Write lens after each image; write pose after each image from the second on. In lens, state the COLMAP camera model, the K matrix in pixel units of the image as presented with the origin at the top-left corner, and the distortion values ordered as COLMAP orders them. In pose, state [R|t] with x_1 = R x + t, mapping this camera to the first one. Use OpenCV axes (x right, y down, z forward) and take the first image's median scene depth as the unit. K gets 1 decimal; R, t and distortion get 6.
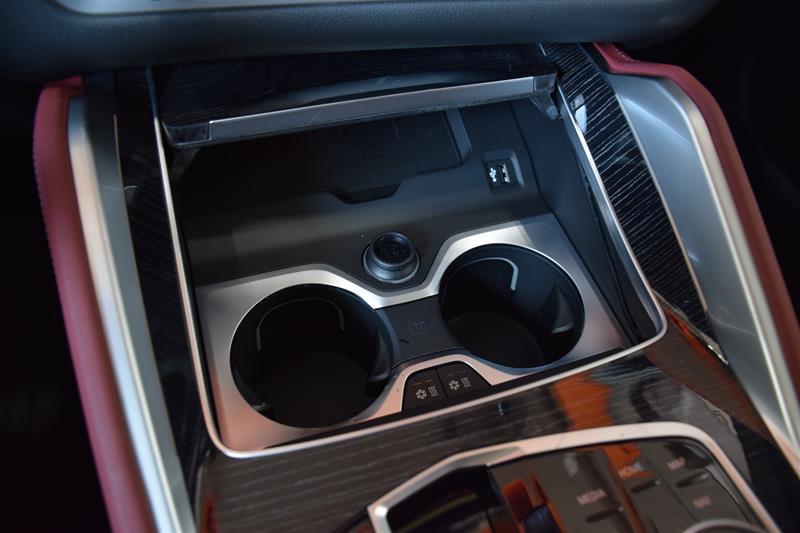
lens RADIAL K [[615.2, 0, 400.0], [0, 615.2, 266.5], [0, 0, 1]] dist [-0.160055, 0.100160]
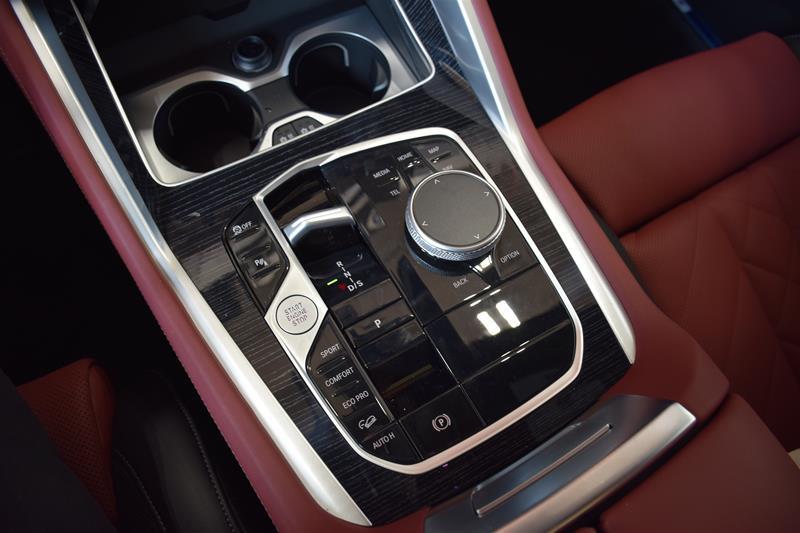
lens RADIAL K [[615.2, 0, 400.0], [0, 615.2, 266.5], [0, 0, 1]] dist [-0.160055, 0.100160]
pose [[0.980215, -0.175047, 0.092397, 0.118783], [0.138775, 0.940622, 0.309794, 0.071598], [-0.141139, -0.290842, 0.946304, -0.558029]]
